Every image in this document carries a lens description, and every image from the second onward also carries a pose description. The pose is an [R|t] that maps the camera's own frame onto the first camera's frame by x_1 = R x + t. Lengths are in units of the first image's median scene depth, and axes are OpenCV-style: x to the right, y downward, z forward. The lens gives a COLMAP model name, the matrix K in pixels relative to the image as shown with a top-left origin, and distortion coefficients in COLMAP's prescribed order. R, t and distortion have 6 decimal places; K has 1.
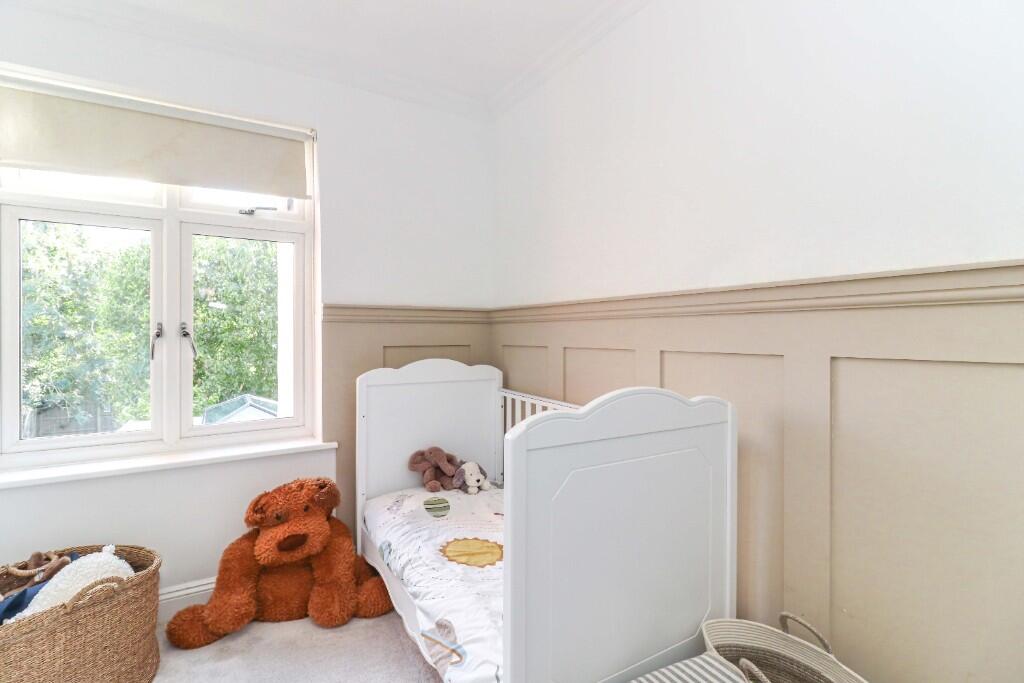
lens RADIAL K [[468.3, 0, 510.2], [0, 468.3, 336.5], [0, 0, 1]] dist [0.017435, -0.011166]
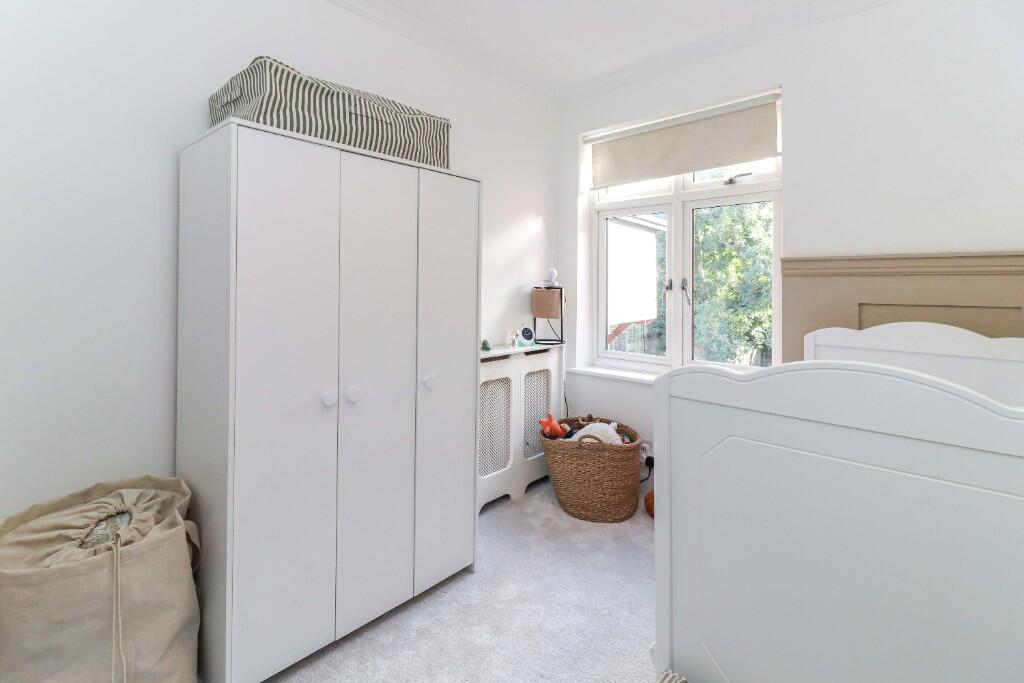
lens RADIAL K [[468.3, 0, 506.8], [0, 468.3, 287.1], [0, 0, 1]] dist [0.017435, -0.011166]
pose [[0.297162, 0.003522, -0.954821, 0.392385], [-0.017500, 0.999845, -0.001758, 0.004627], [0.954667, 0.017232, 0.297178, 0.146797]]
